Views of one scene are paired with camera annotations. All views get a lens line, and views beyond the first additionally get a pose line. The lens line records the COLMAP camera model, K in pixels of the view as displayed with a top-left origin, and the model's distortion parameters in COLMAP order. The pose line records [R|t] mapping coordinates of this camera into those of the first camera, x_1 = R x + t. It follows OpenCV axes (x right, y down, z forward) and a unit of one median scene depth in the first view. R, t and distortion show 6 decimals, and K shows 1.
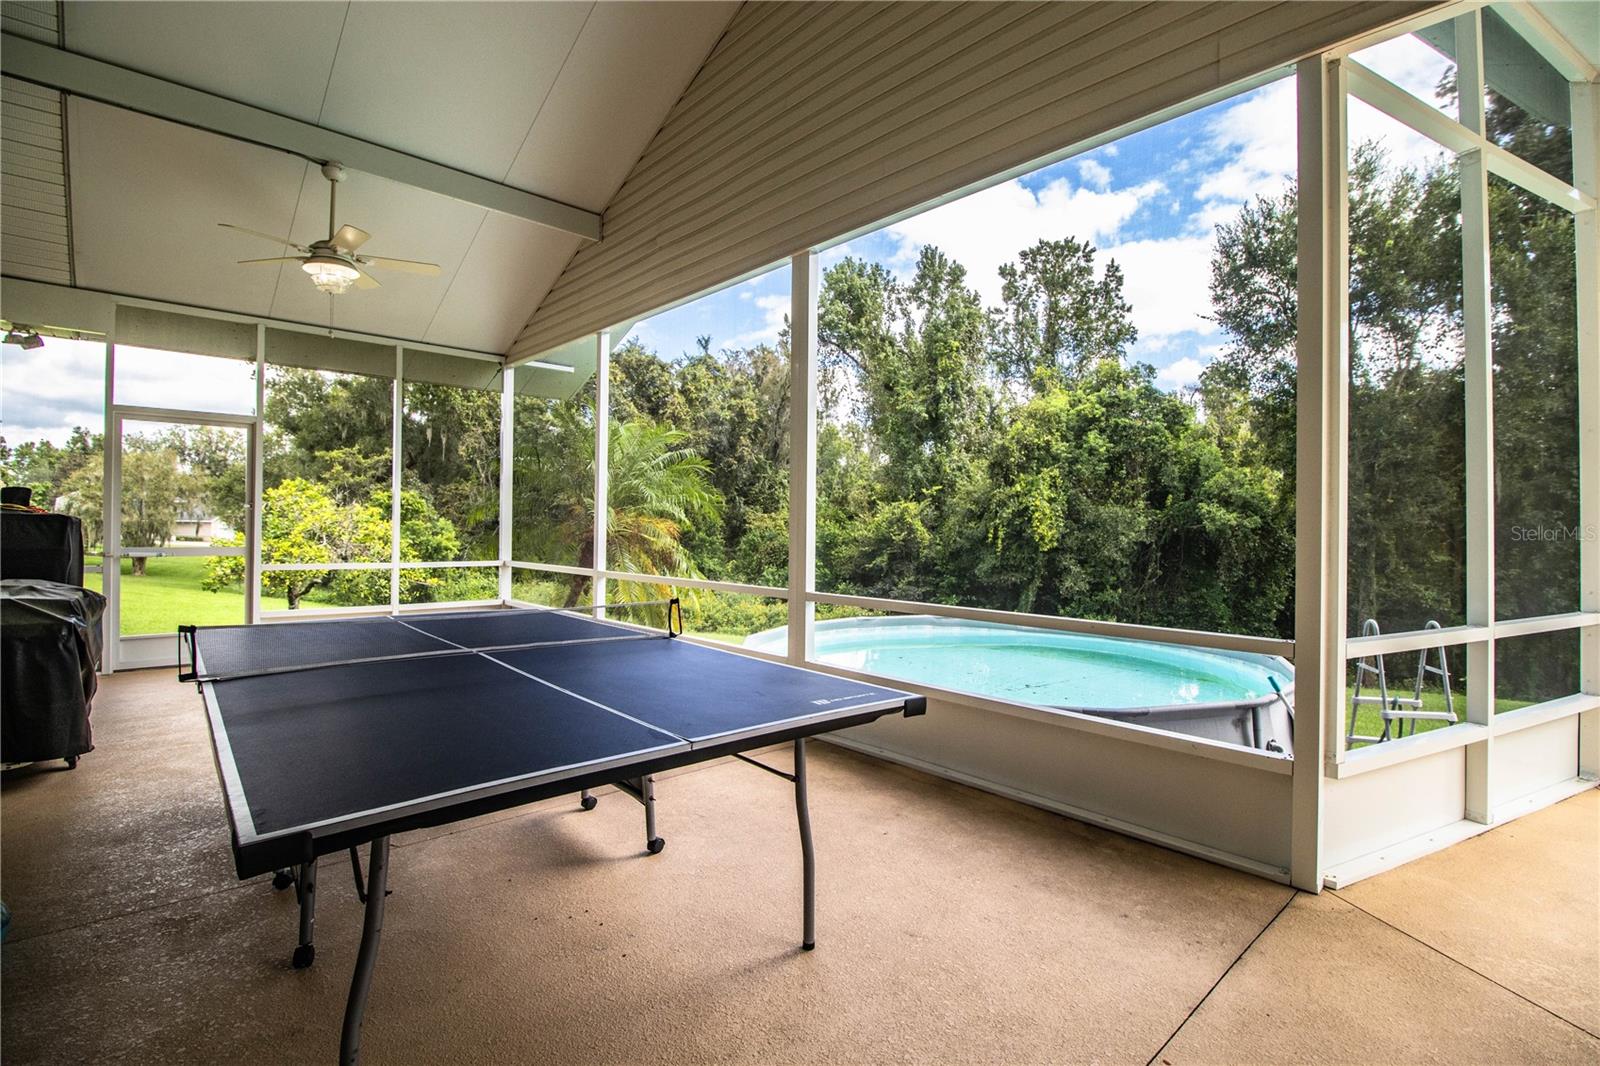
lens RADIAL K [[745.2, 0, 803.0], [0, 745.2, 525.2], [0, 0, 1]] dist [0.001524, -0.011454]
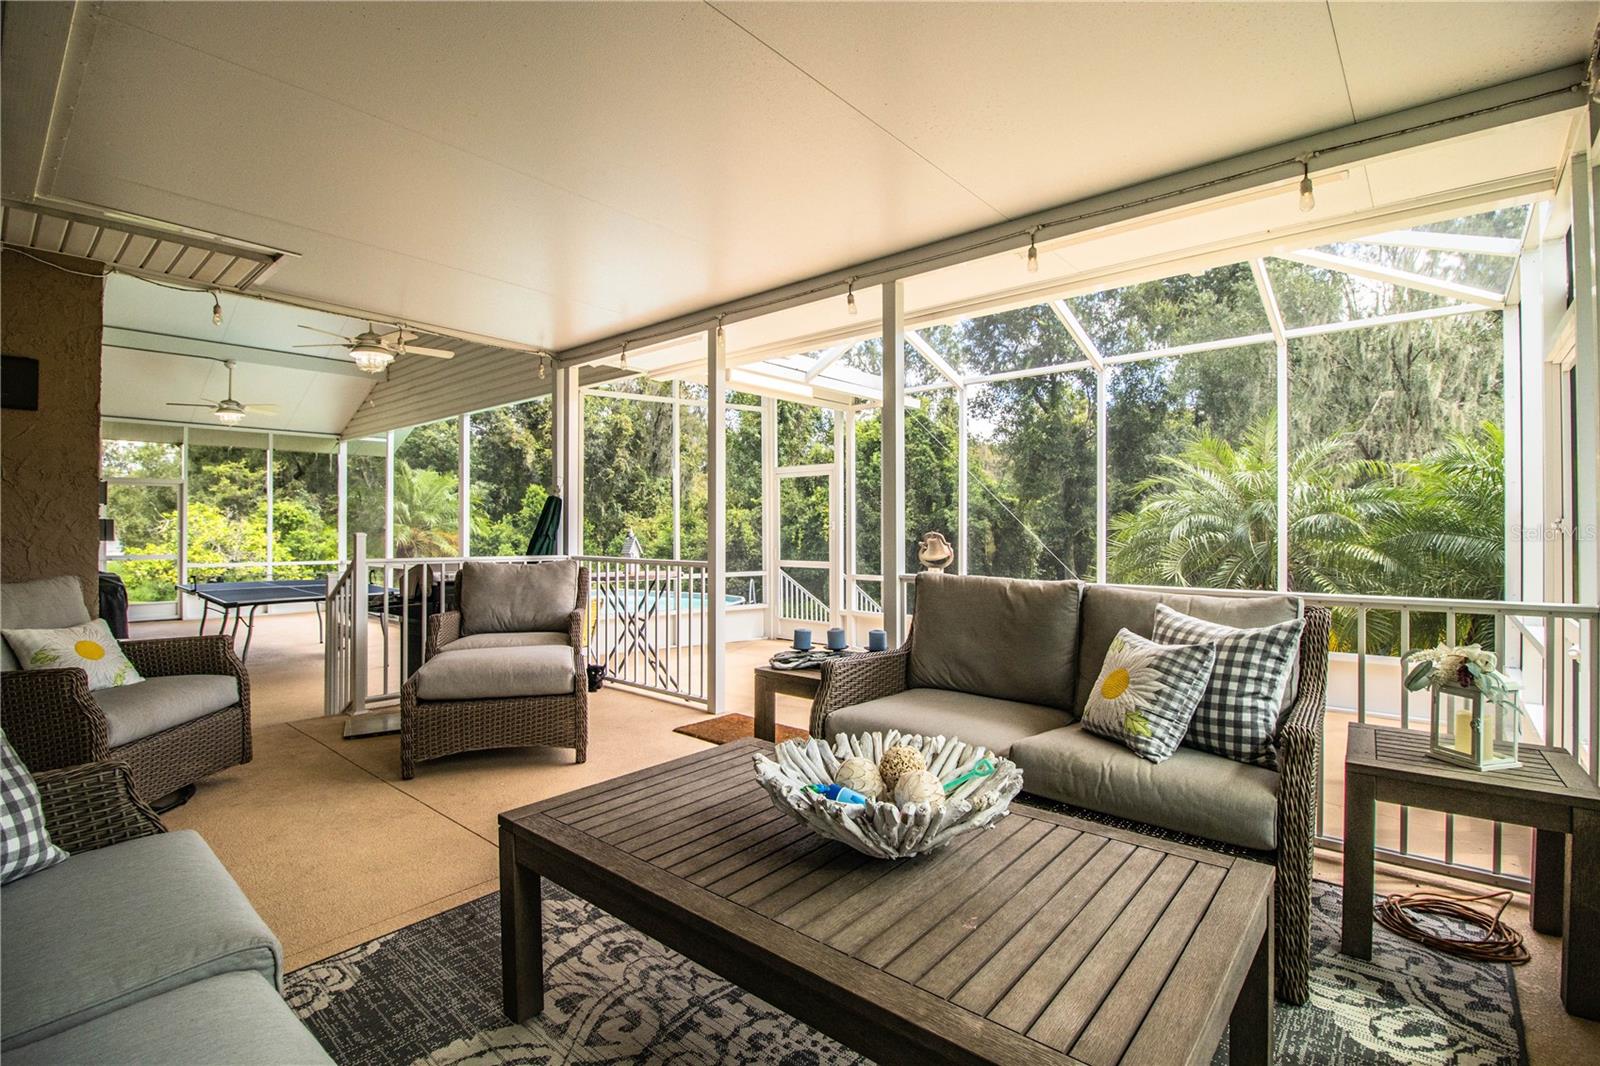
lens RADIAL K [[745.2, 0, 803.0], [0, 745.2, 525.2], [0, 0, 1]] dist [0.001524, -0.011454]
pose [[0.994409, -0.011834, 0.104932, 0.105138], [0.011909, 0.999929, -0.000086, -0.004214], [-0.104924, 0.001335, 0.994479, -0.176350]]
